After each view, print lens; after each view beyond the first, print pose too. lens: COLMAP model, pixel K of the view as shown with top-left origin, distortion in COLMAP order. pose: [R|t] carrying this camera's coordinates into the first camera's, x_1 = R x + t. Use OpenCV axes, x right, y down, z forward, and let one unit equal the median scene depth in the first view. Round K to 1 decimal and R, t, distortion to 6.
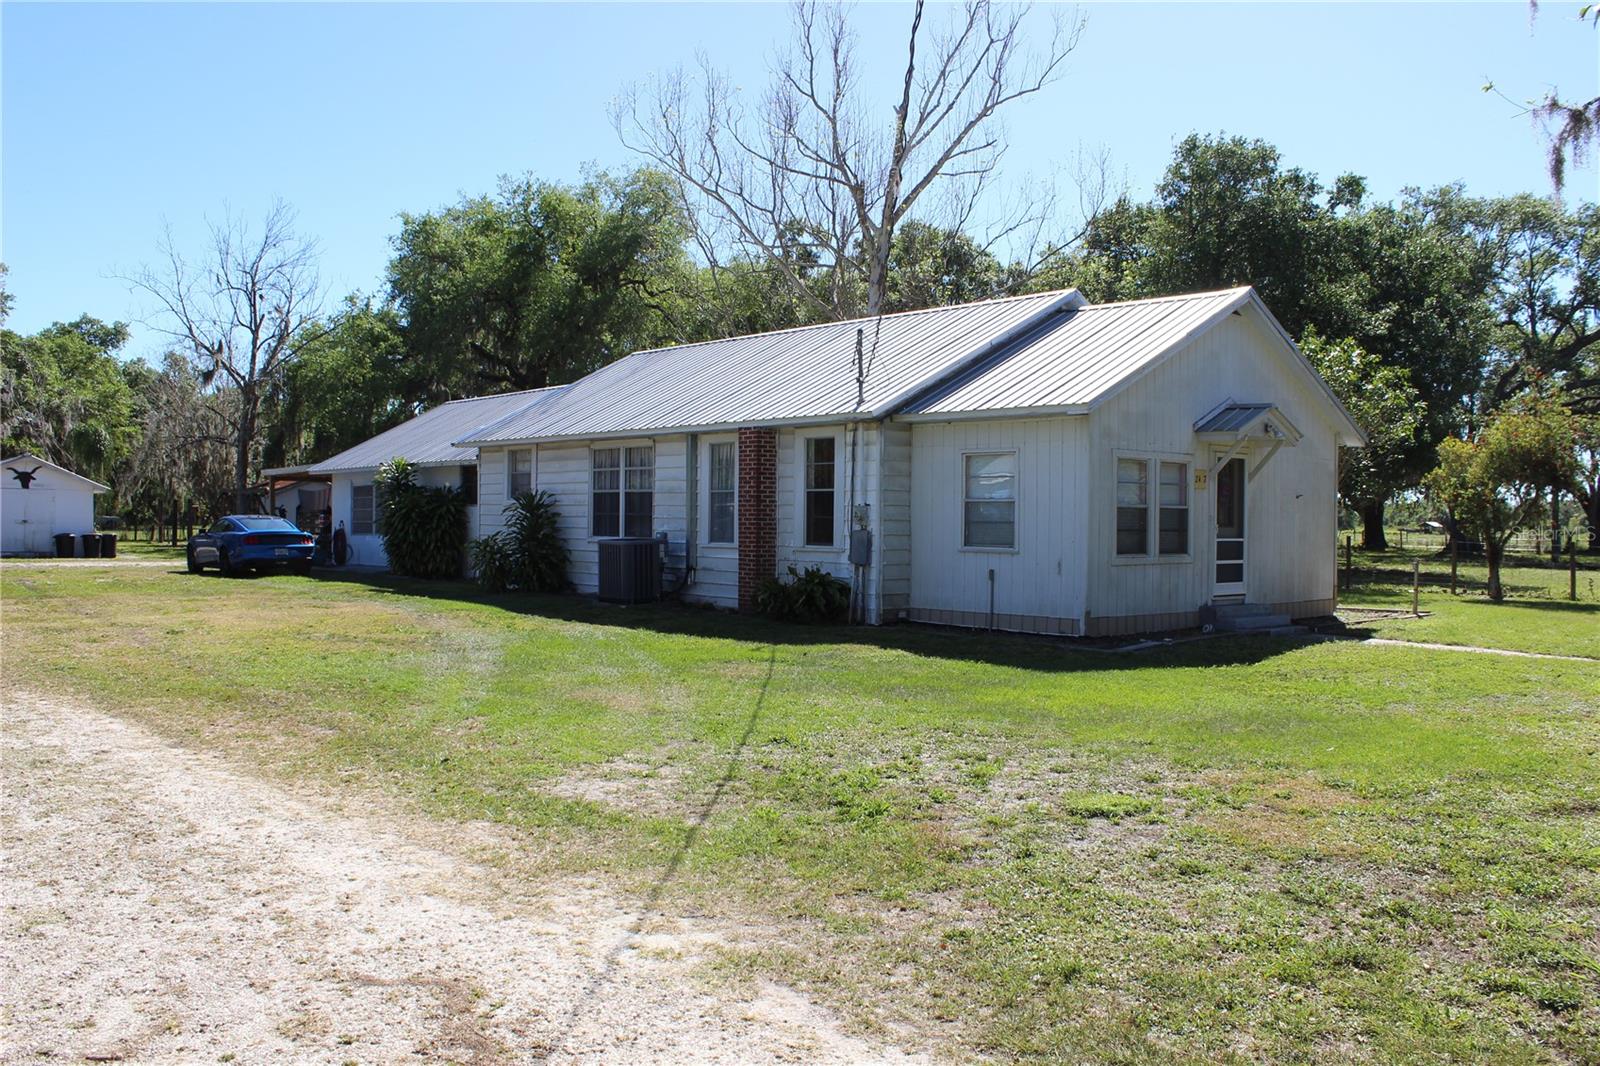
lens RADIAL K [[1287.1, 0, 800.0], [0, 1287.1, 533.0], [0, 0, 1]] dist [-0.126123, 0.006436]
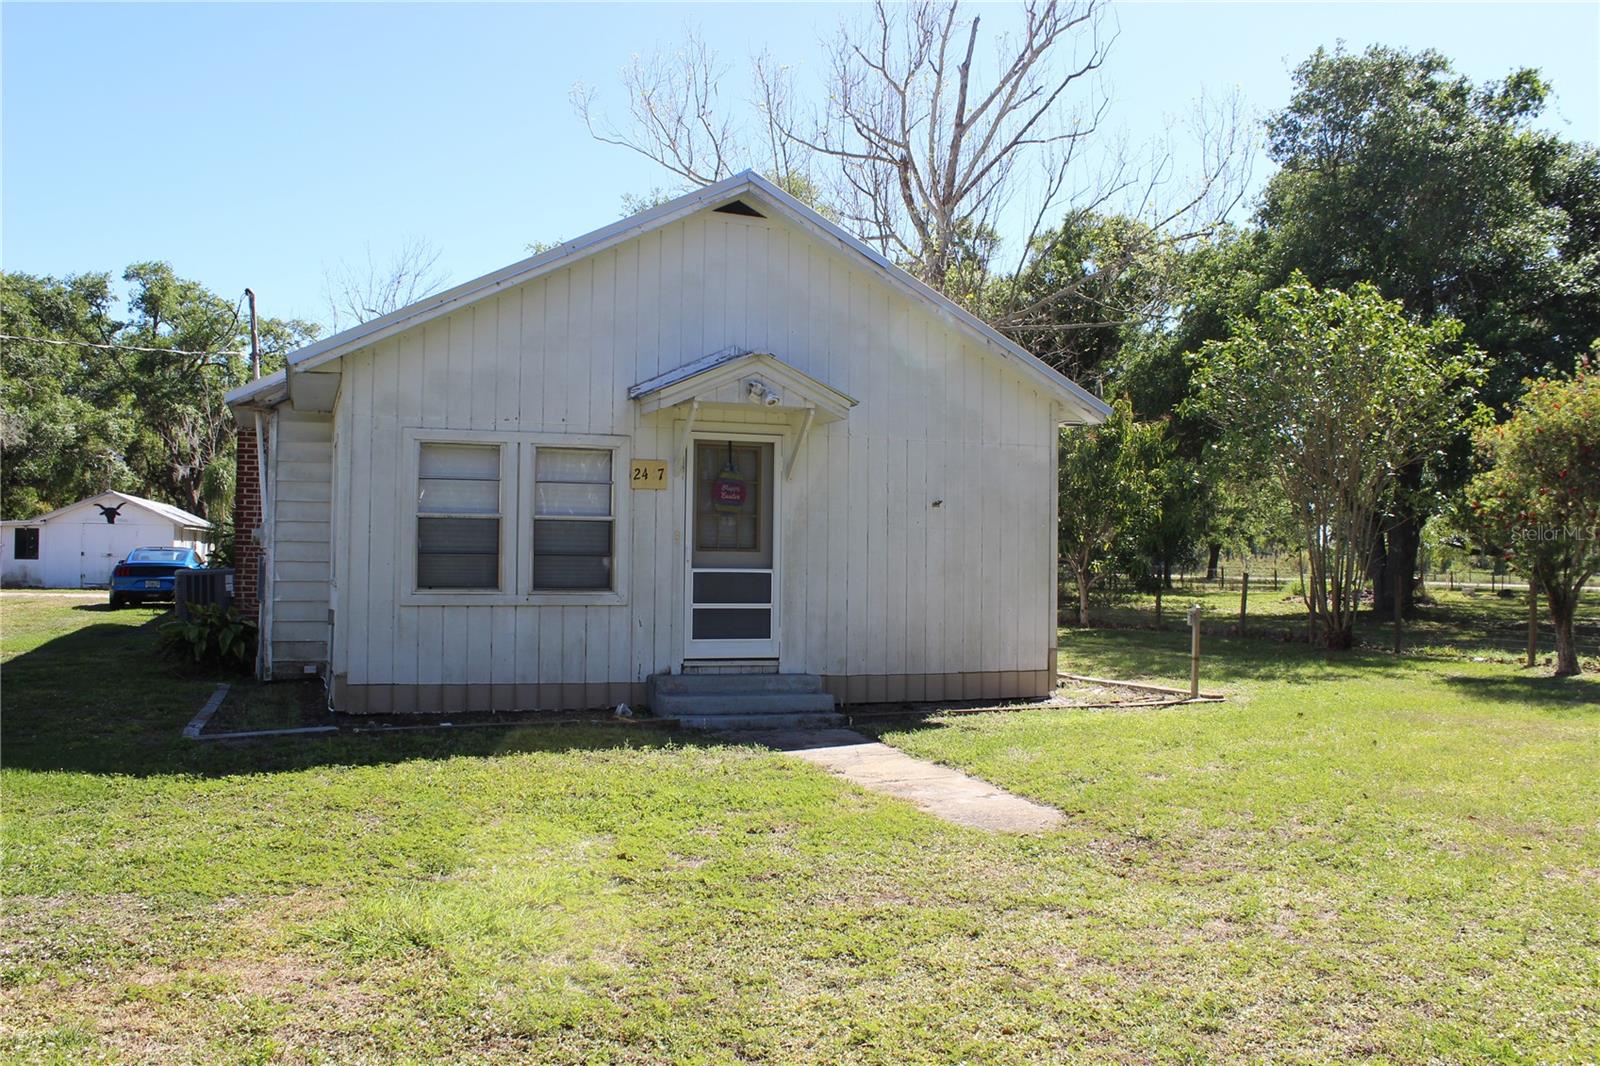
lens RADIAL K [[1287.1, 0, 800.0], [0, 1287.1, 533.0], [0, 0, 1]] dist [-0.126123, 0.006436]
pose [[0.935493, -0.005507, -0.353301, 0.587033], [-0.007003, 0.999393, -0.034120, 0.007963], [0.353275, 0.034393, 0.934887, 0.407914]]
